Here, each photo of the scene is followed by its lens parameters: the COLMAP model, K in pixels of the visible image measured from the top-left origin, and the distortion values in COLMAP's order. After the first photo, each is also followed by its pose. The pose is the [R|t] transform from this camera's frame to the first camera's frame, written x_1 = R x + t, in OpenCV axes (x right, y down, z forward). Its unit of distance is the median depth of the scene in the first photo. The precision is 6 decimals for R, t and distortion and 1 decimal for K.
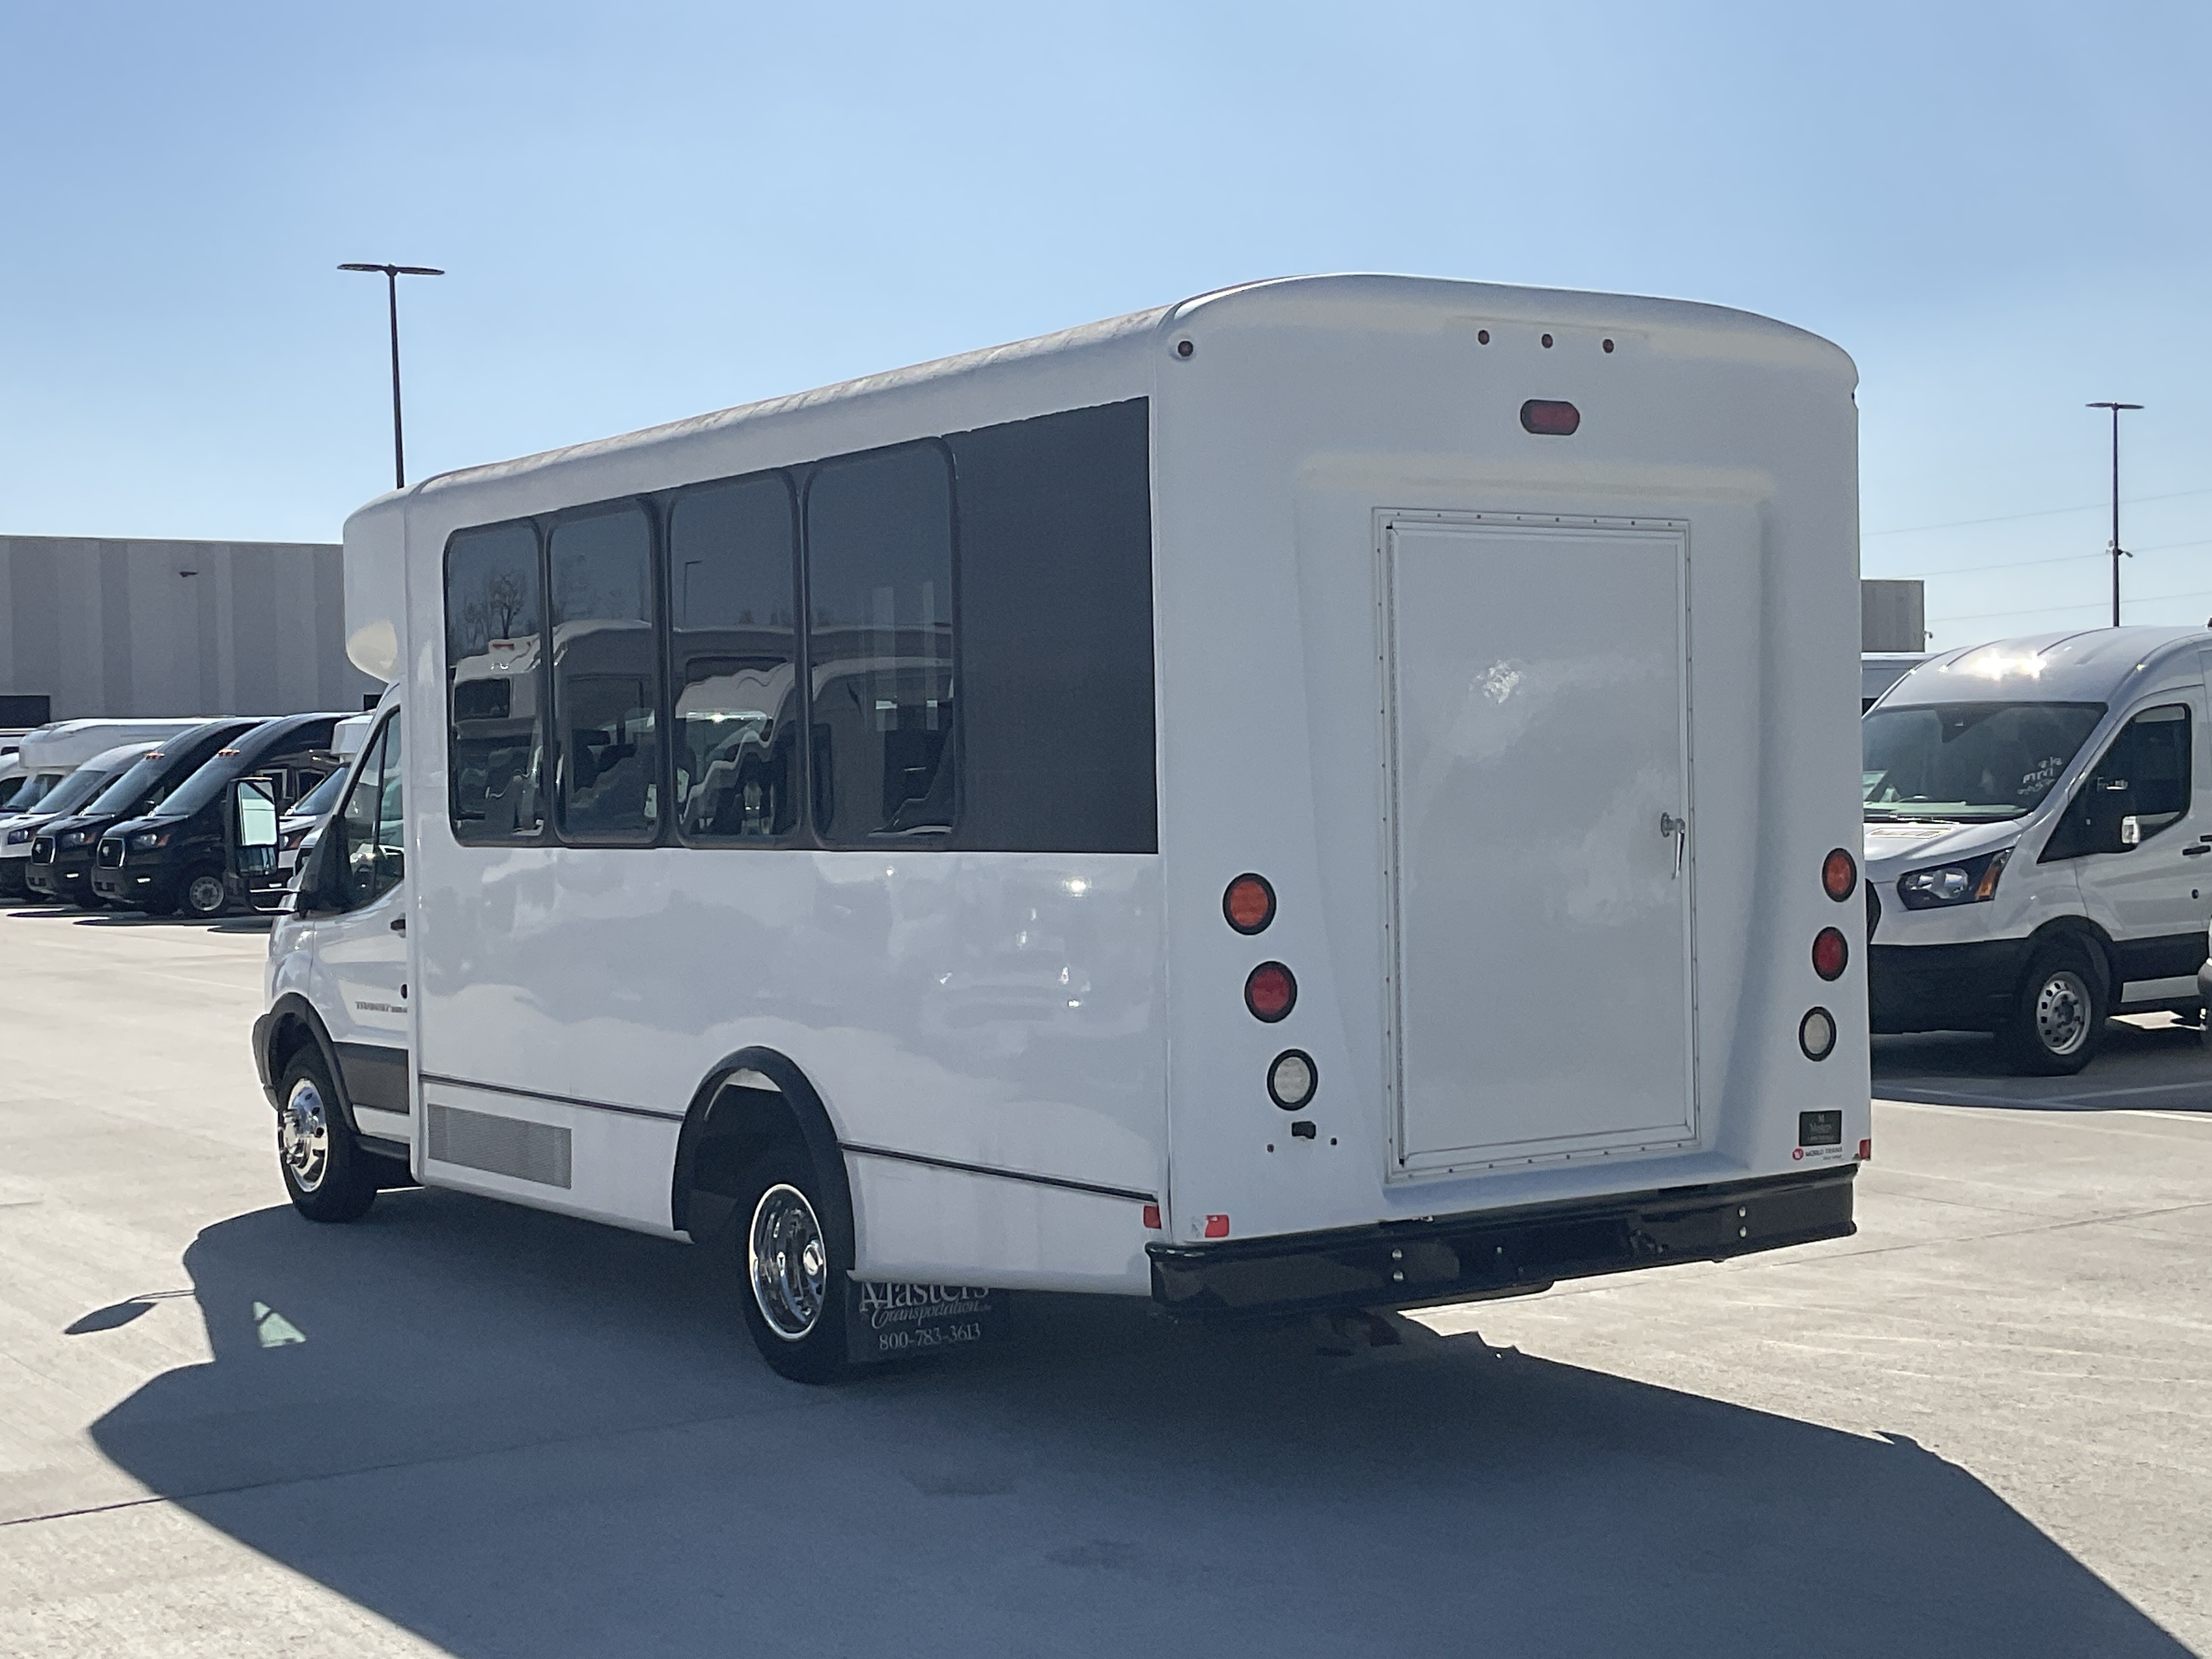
lens RADIAL K [[3097.2, 0, 1119.9], [0, 3097.2, 833.1], [0, 0, 1]] dist [0.081724, 0.000000]
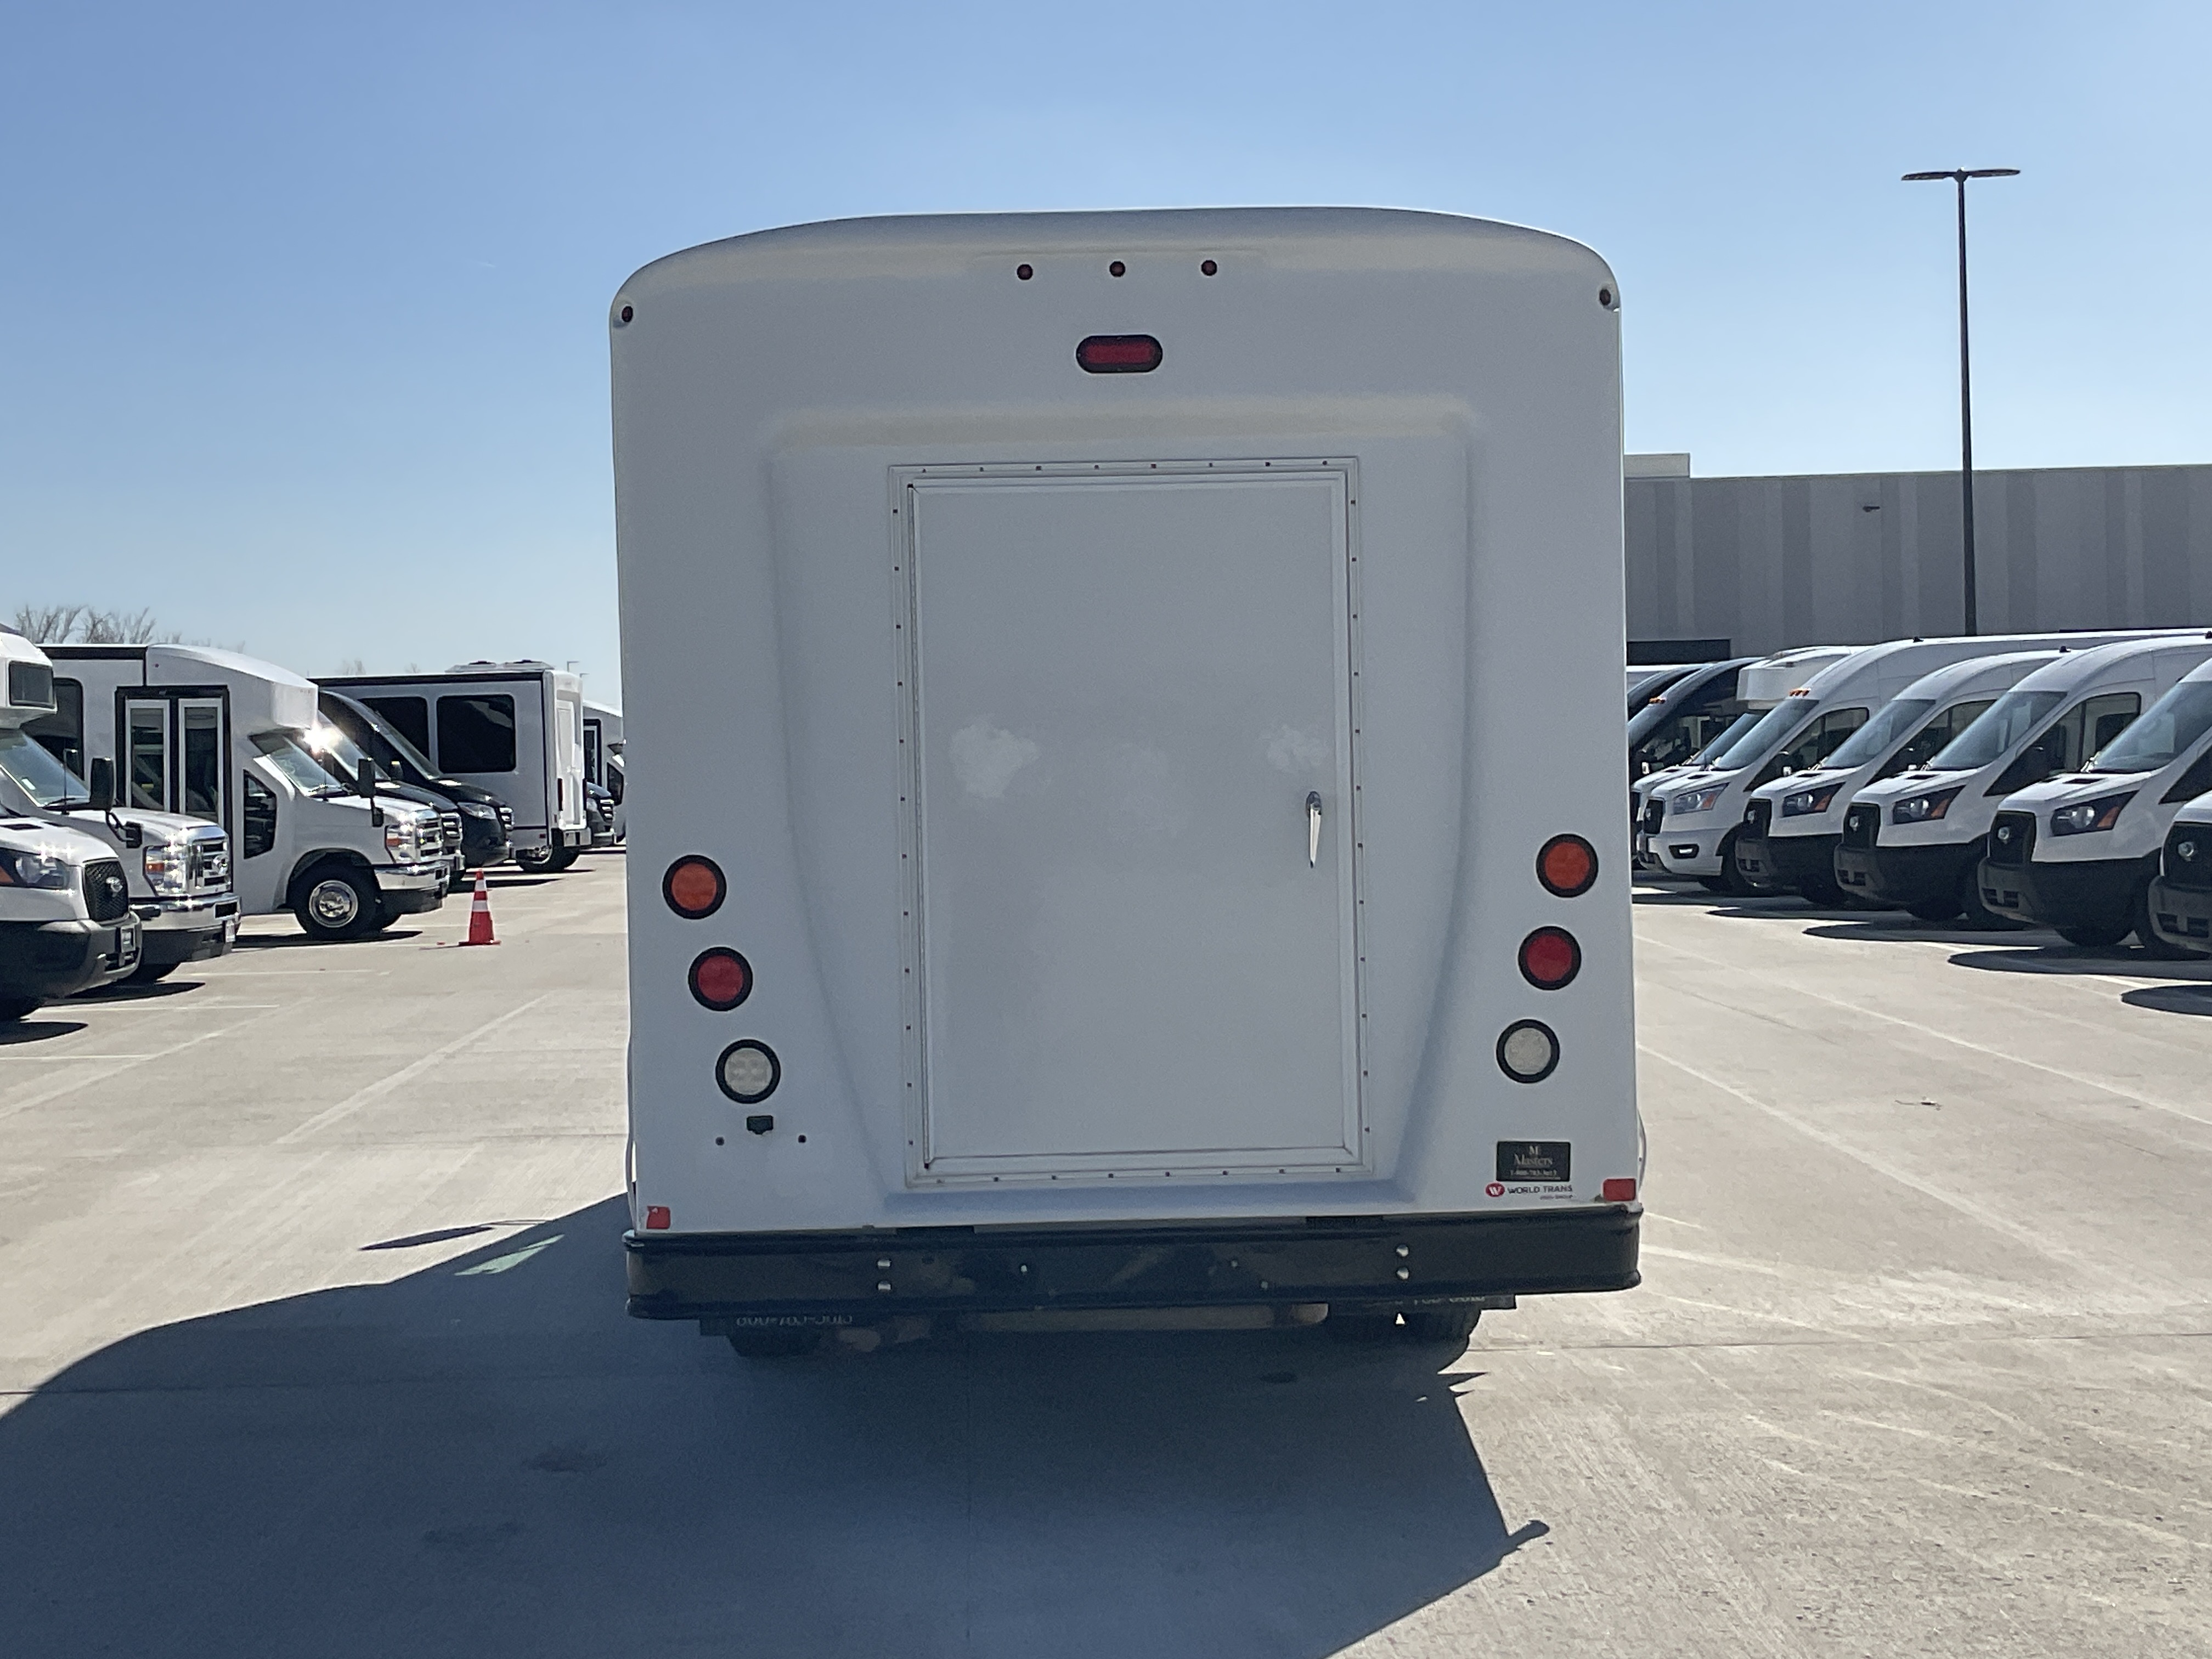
lens RADIAL K [[3290.1, 0, 1104.0], [0, 3290.1, 825.9], [0, 0, 1]] dist [0.111004, 0.000000]
pose [[0.849141, 0.011286, -0.528045, 0.641831], [-0.003555, 0.999871, 0.015653, -0.011729], [0.528154, -0.011414, 0.849072, 0.182476]]
